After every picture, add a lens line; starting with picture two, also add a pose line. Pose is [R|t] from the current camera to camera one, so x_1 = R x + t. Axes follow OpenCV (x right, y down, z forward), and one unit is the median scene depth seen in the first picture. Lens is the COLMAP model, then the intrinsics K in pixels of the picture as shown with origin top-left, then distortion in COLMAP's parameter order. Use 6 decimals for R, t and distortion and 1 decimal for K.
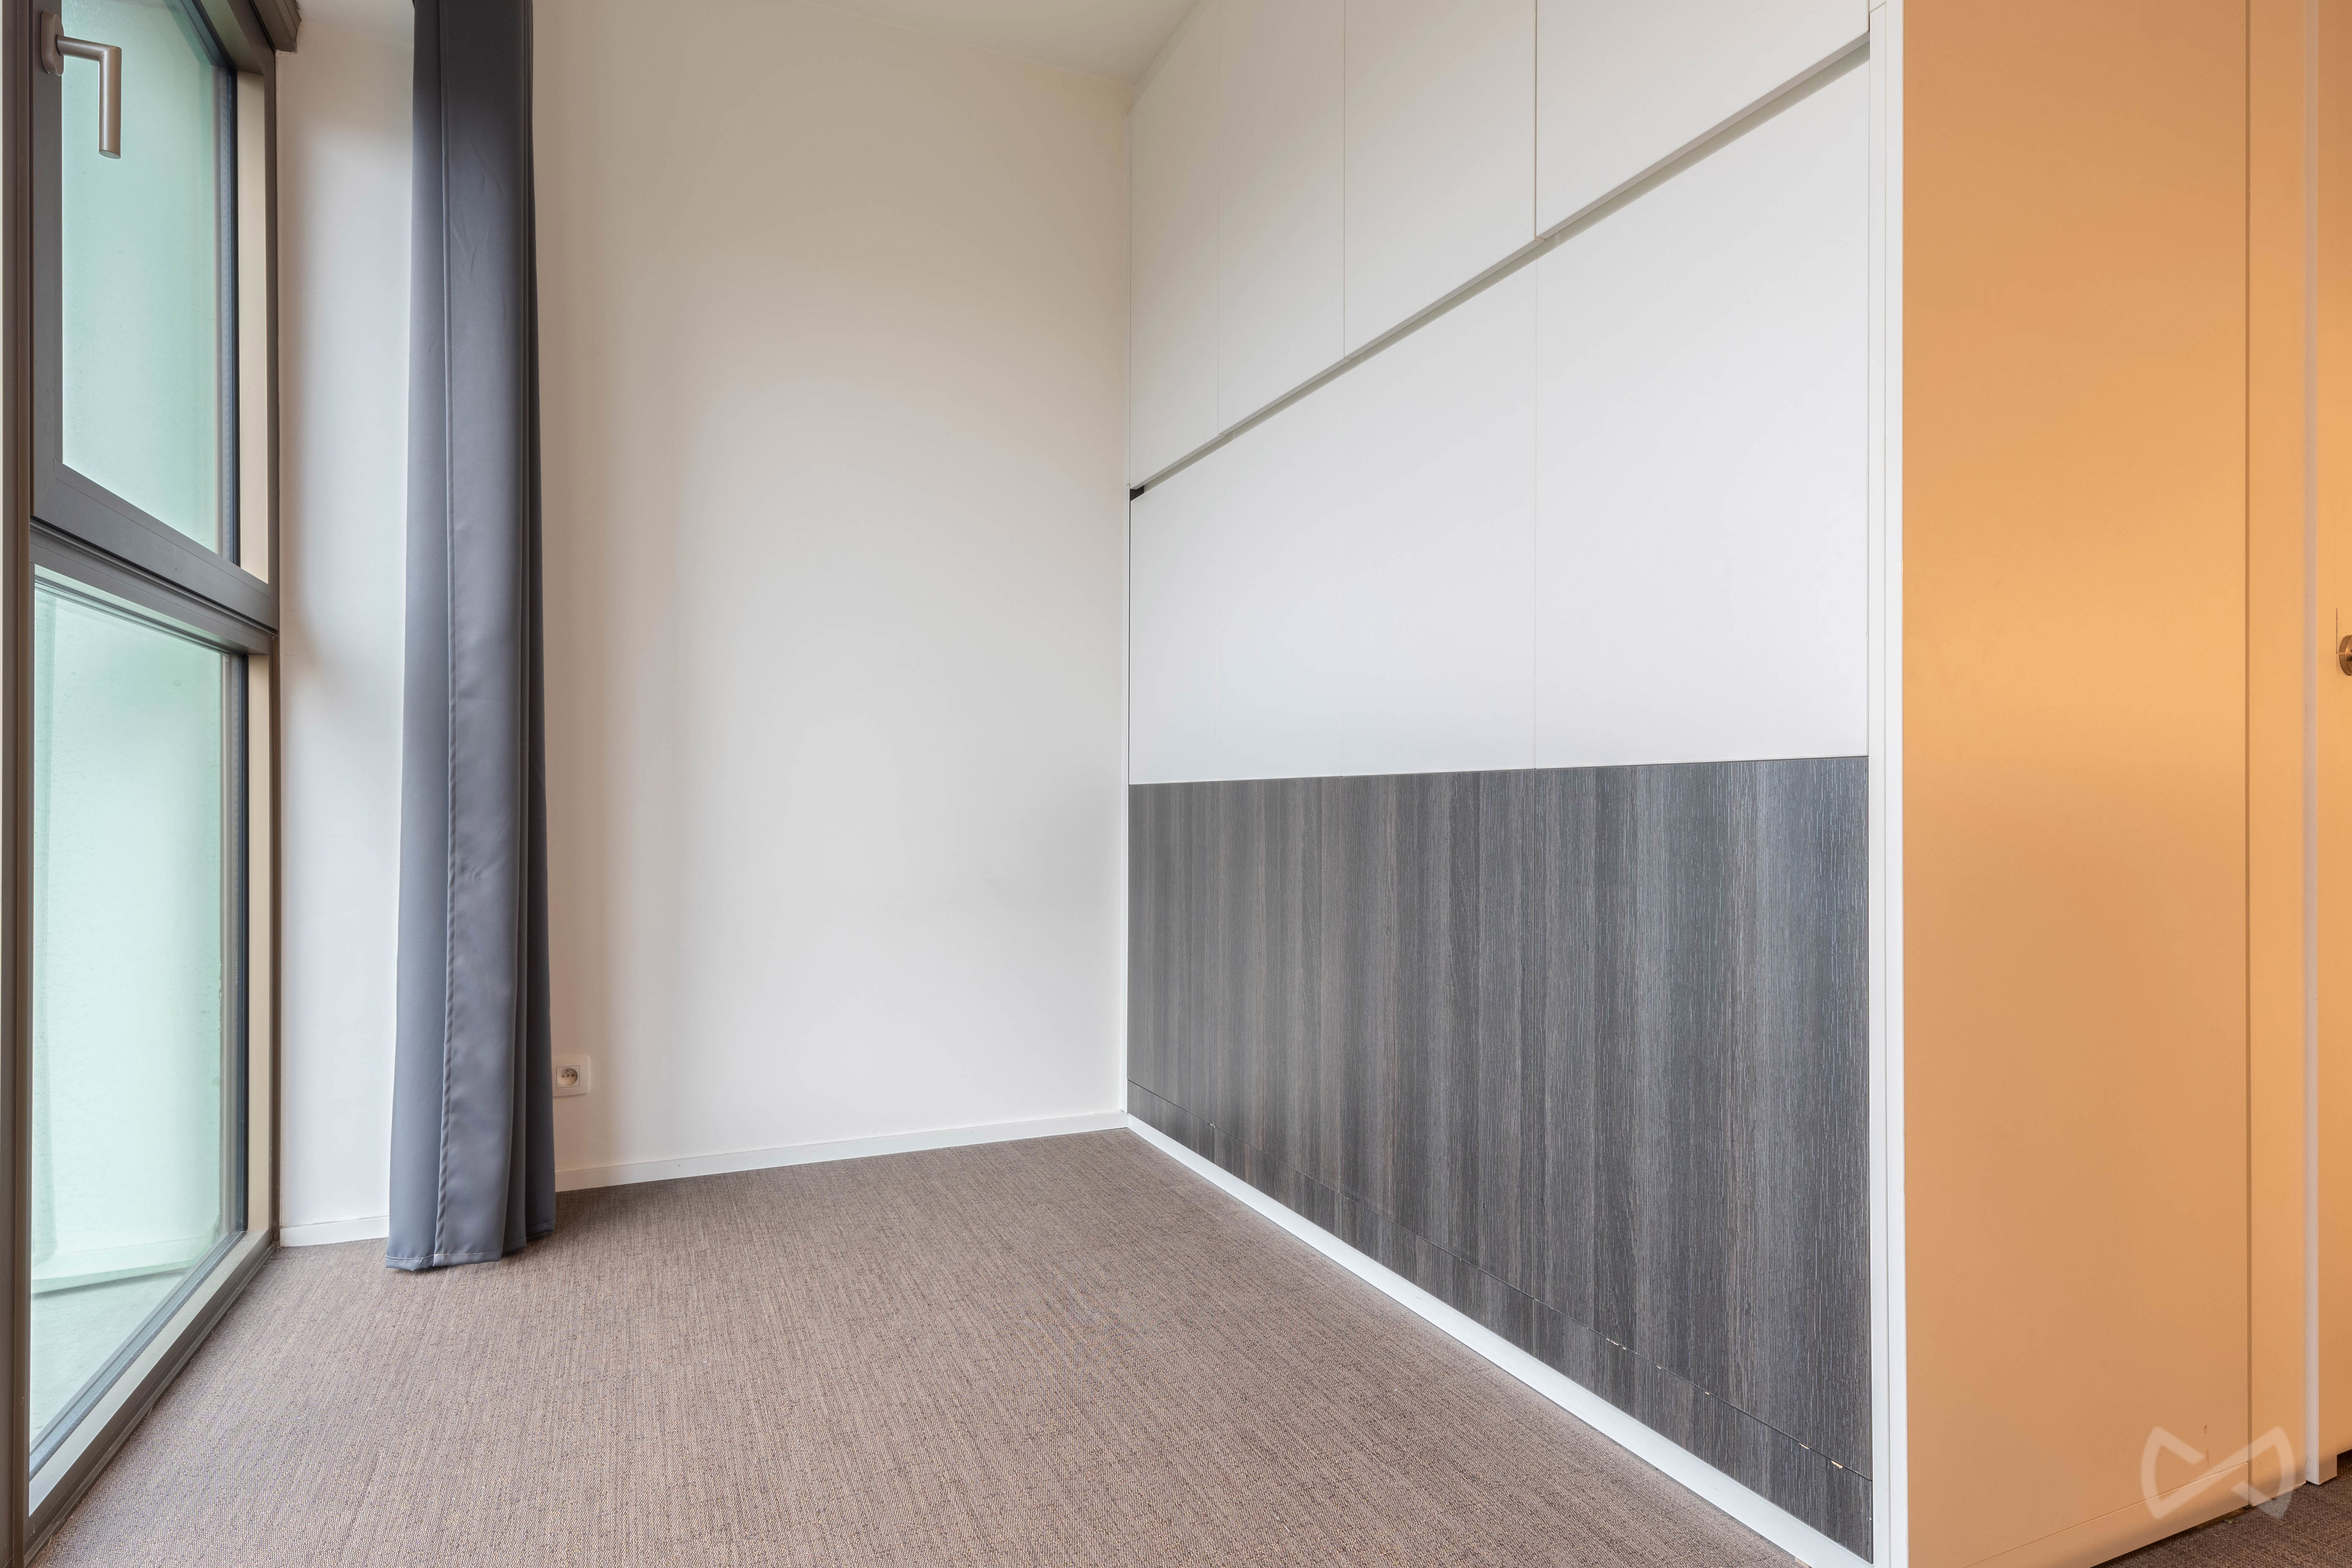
lens RADIAL K [[1255.8, 0, 1177.9], [0, 1255.8, 809.5], [0, 0, 1]] dist [0.038238, 0.002509]
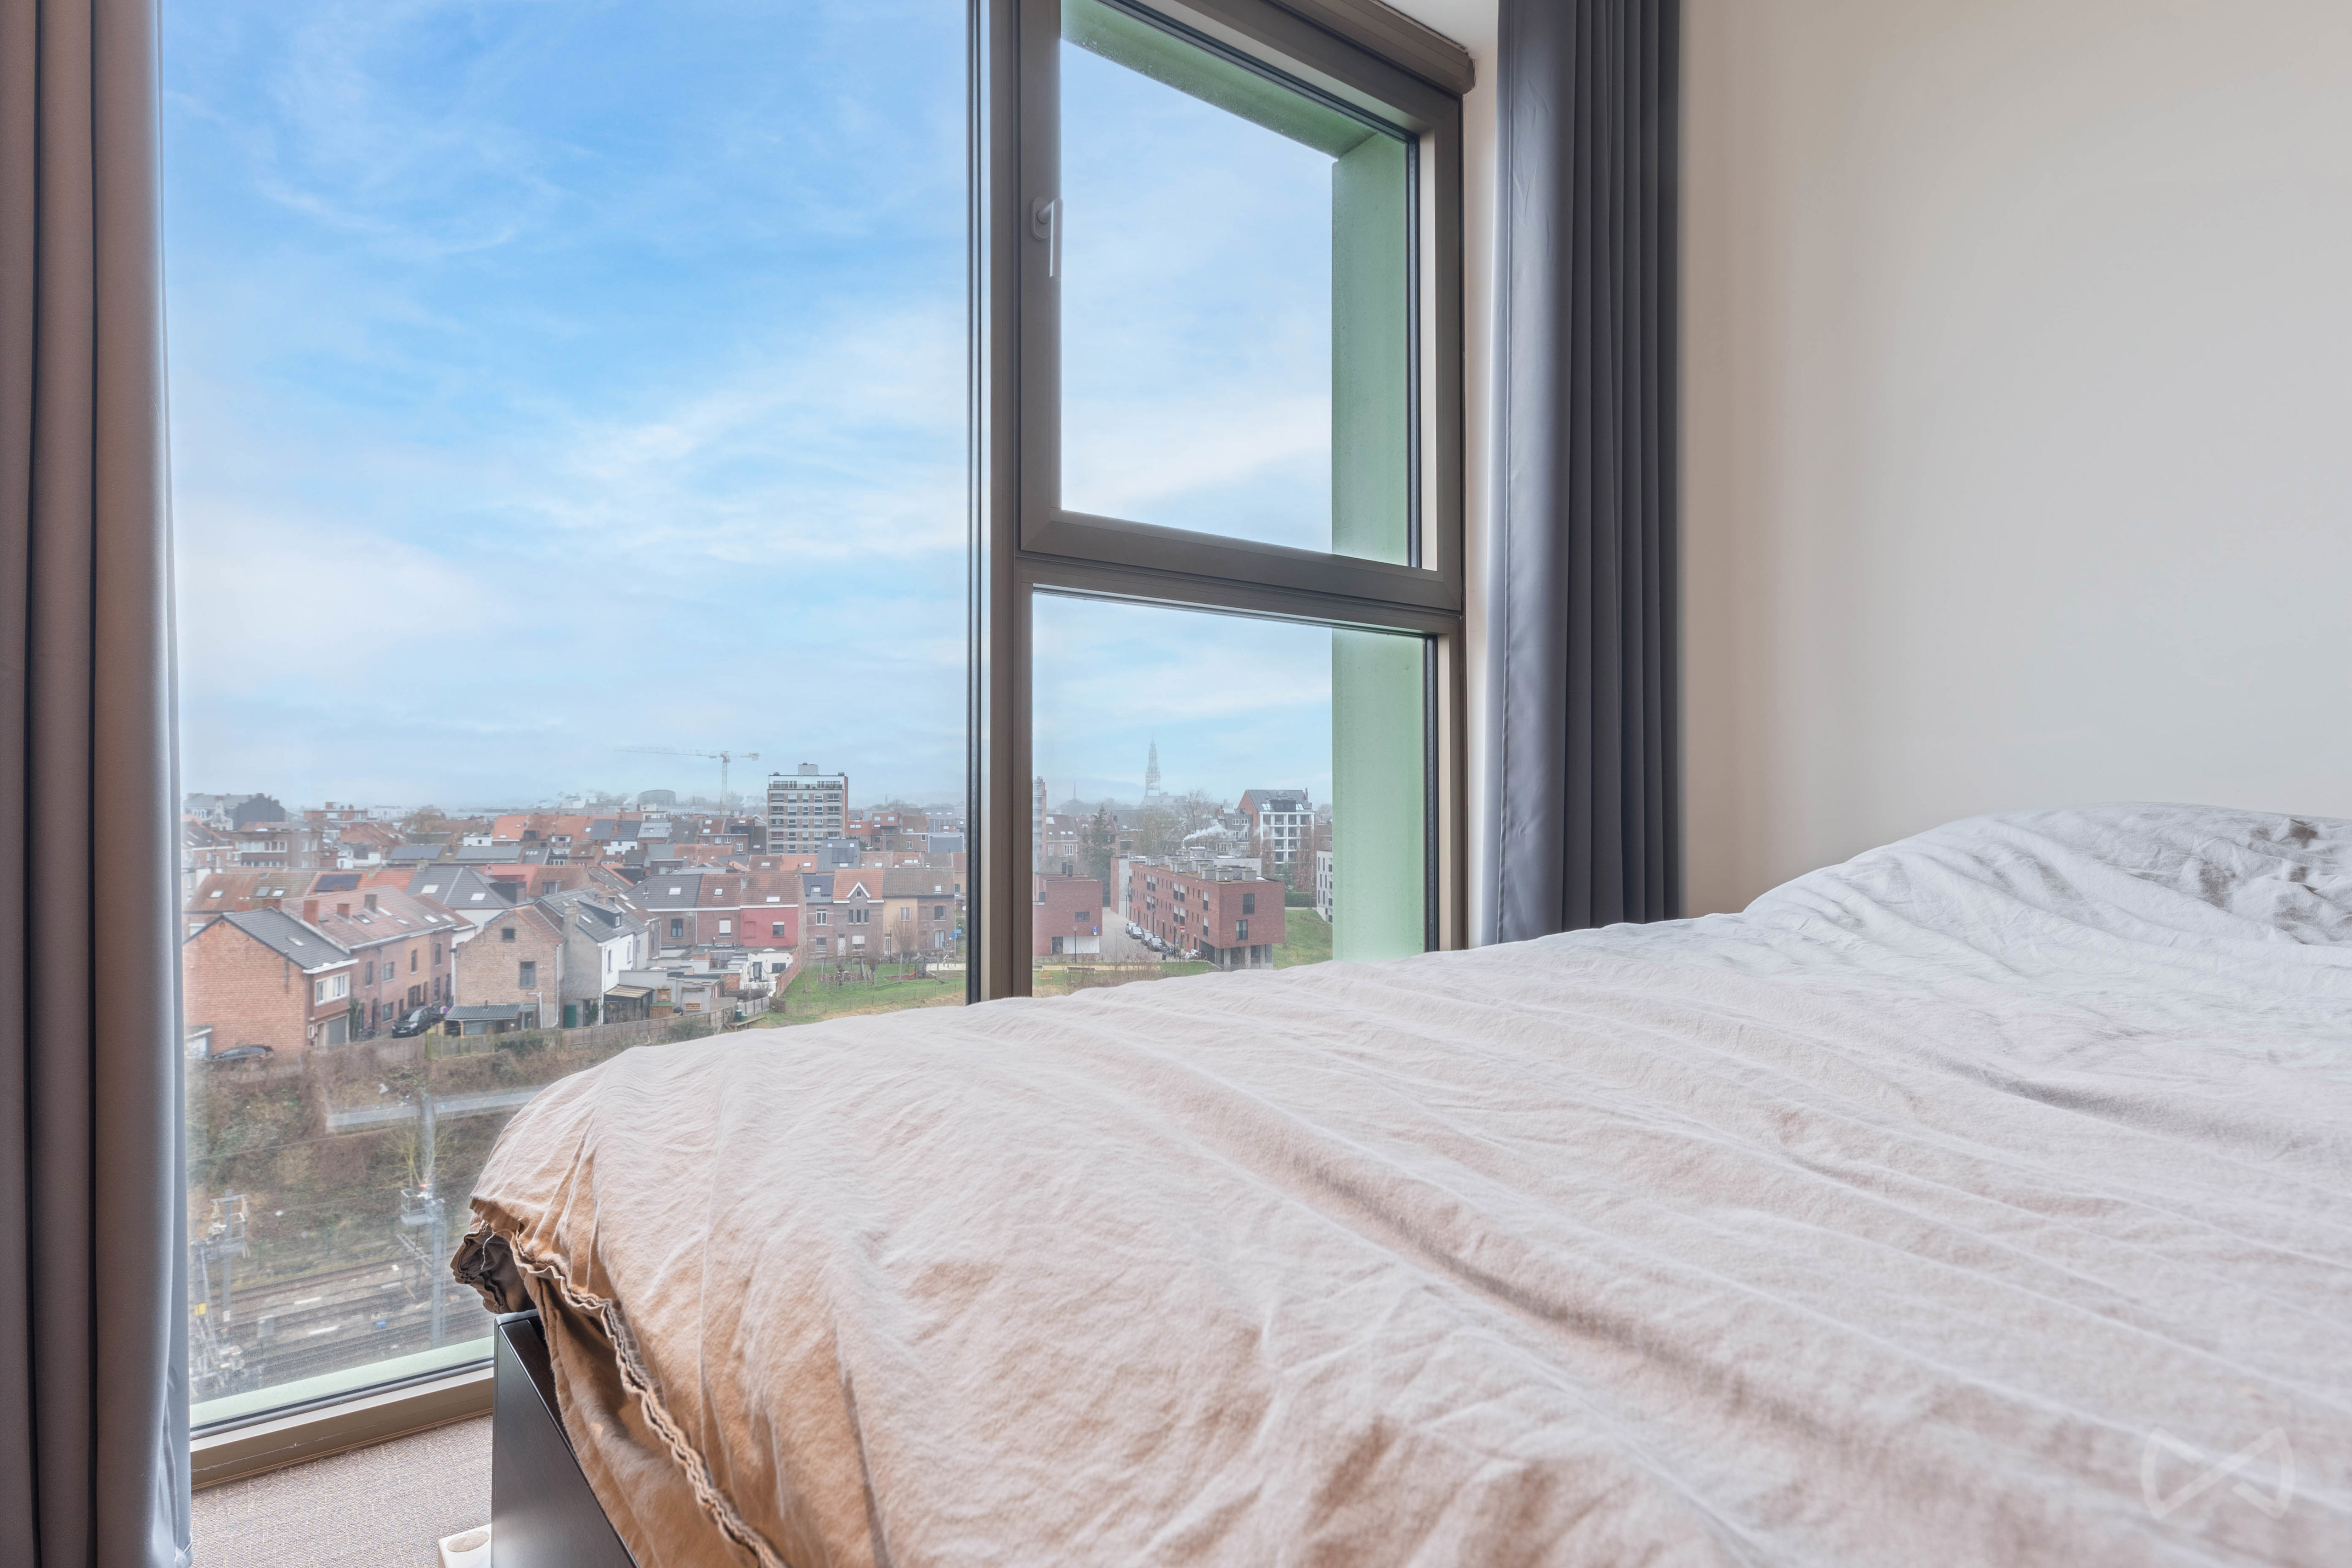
lens RADIAL K [[1255.8, 0, 1177.9], [0, 1255.8, 809.5], [0, 0, 1]] dist [0.038238, 0.002509]
pose [[0.239766, -0.006333, -0.970810, 0.319294], [-0.002430, 0.999972, -0.007123, 0.042904], [0.970828, 0.004067, 0.239744, 0.516992]]
